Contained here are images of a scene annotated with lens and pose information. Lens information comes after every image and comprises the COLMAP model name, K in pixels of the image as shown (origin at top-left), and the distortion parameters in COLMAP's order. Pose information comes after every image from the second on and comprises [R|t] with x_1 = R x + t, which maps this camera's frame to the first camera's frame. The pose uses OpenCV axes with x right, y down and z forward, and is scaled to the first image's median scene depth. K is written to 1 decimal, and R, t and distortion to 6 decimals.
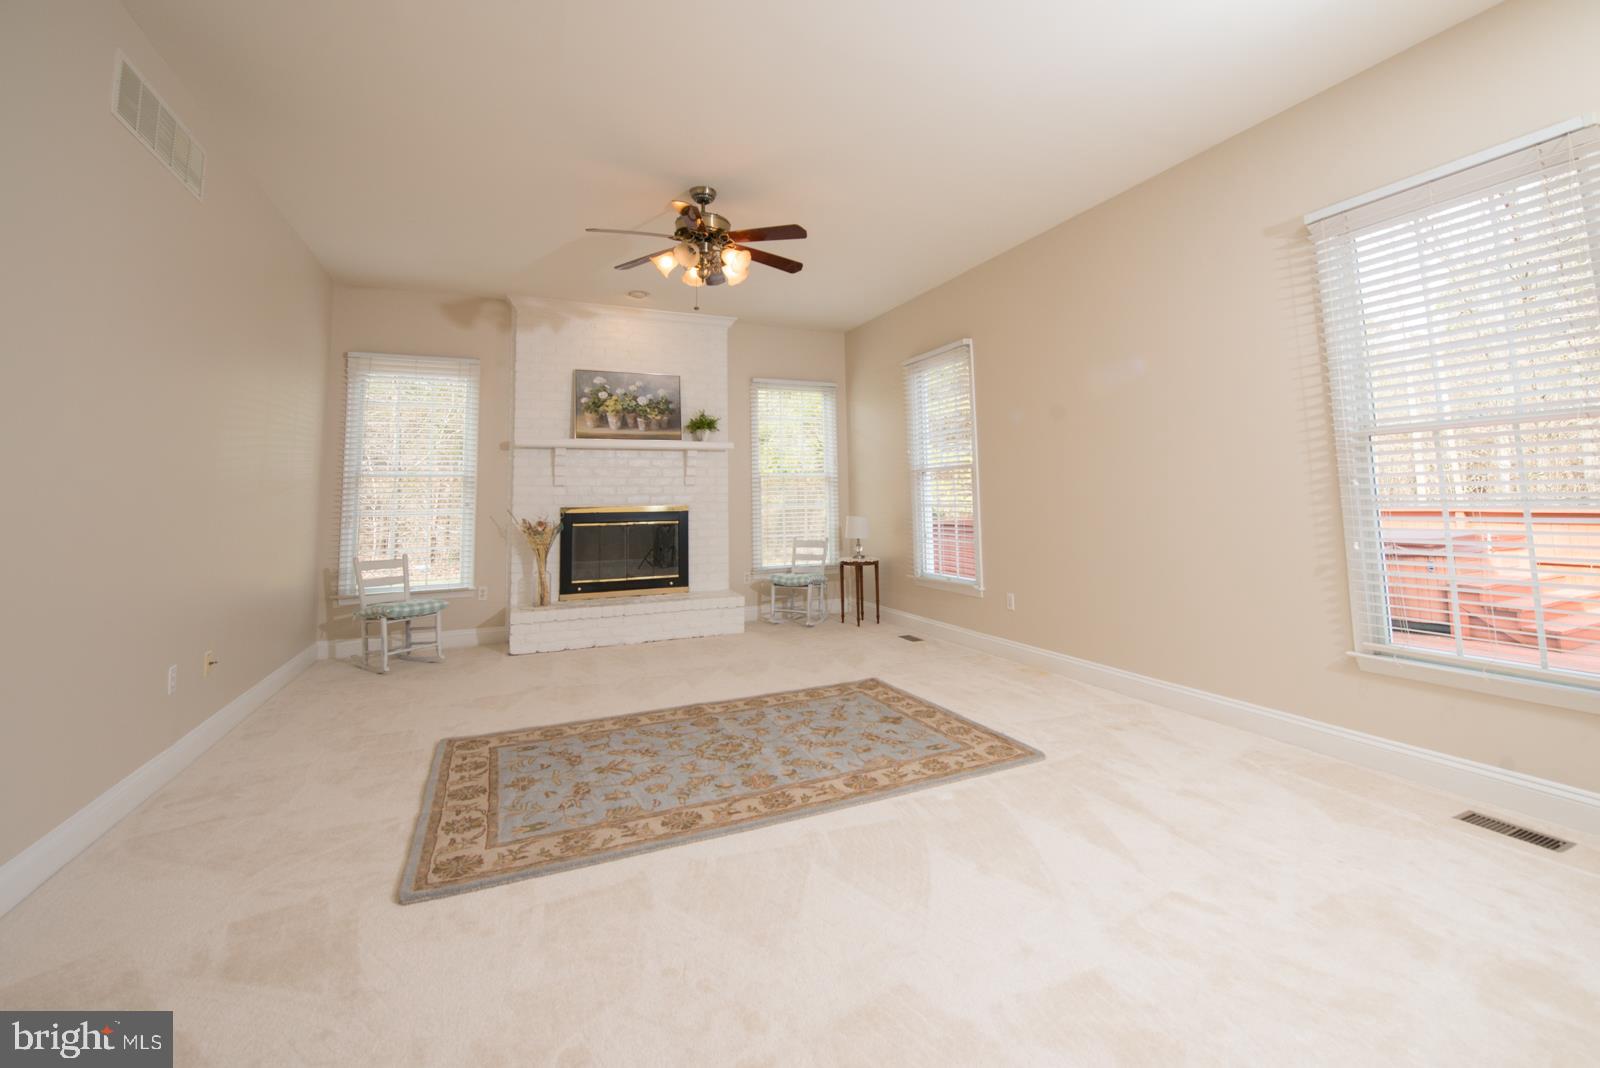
lens RADIAL K [[683.8, 0, 827.0], [0, 683.8, 435.3], [0, 0, 1]] dist [0.000247, 0.000003]
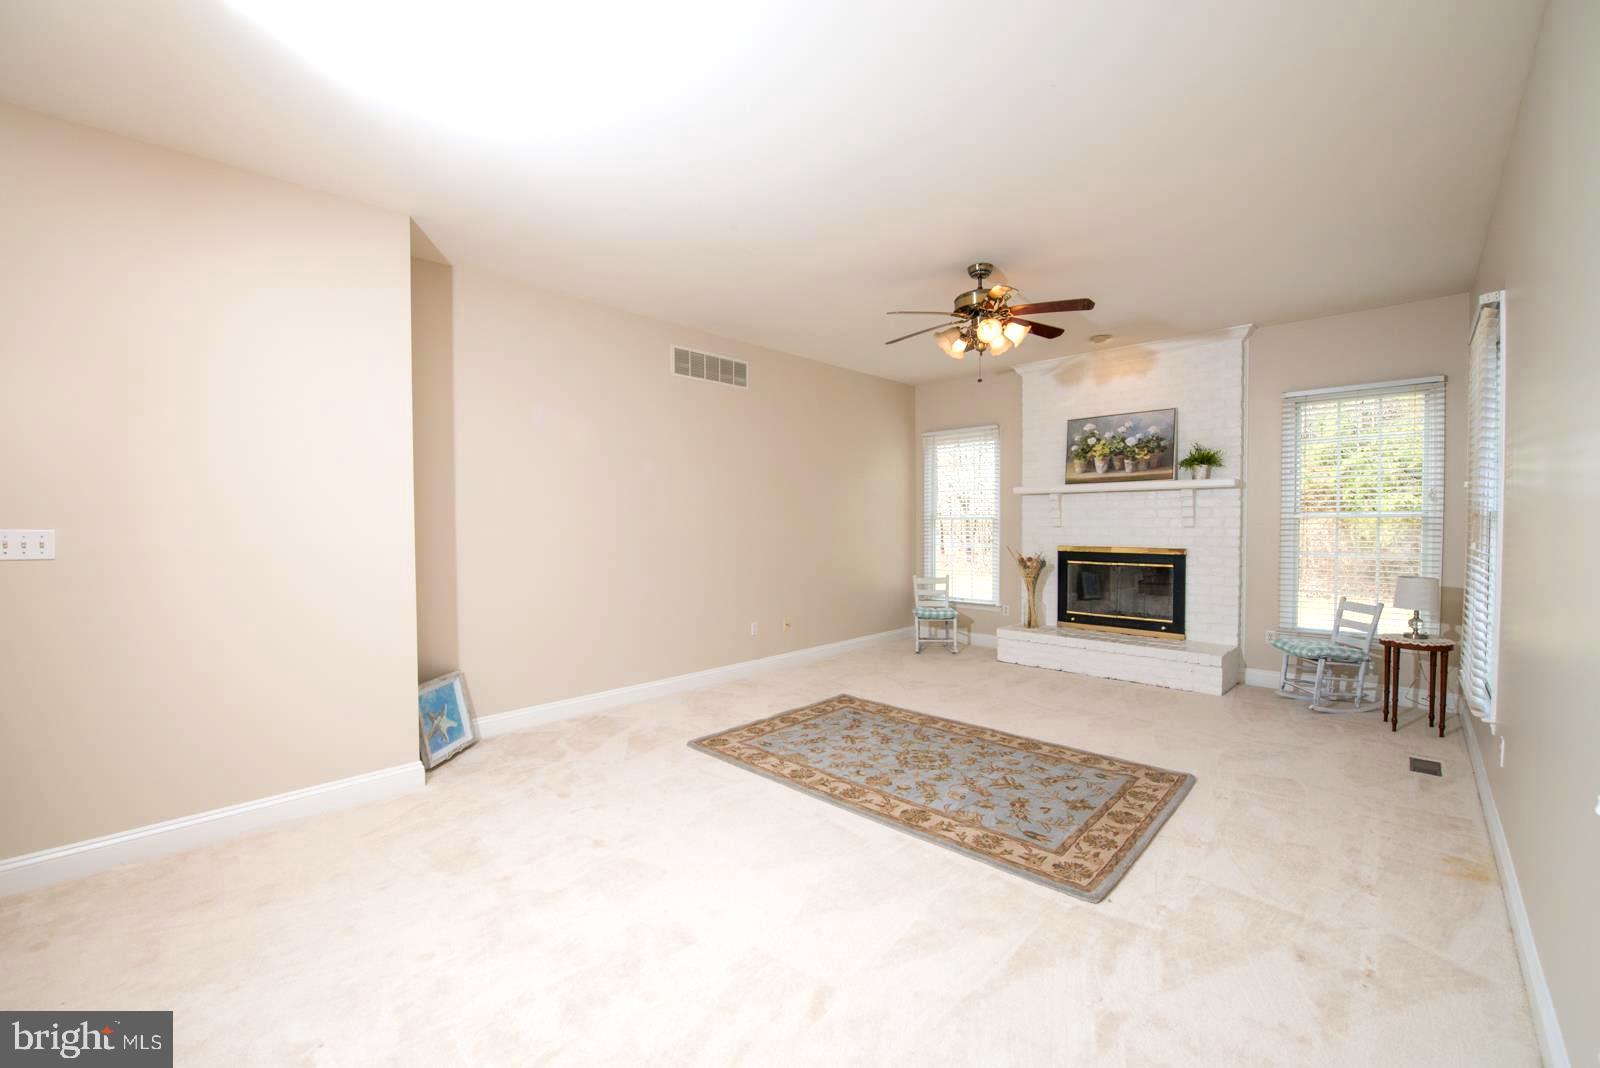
lens RADIAL K [[638.8, 0, 800.3], [0, 638.8, 542.5], [0, 0, 1]] dist [-0.001667, -0.007529]
pose [[0.368491, 0.044561, -0.928563, 0.425428], [0.087855, 0.992711, 0.082504, -0.024156], [0.925471, -0.111981, 0.361890, 0.215004]]
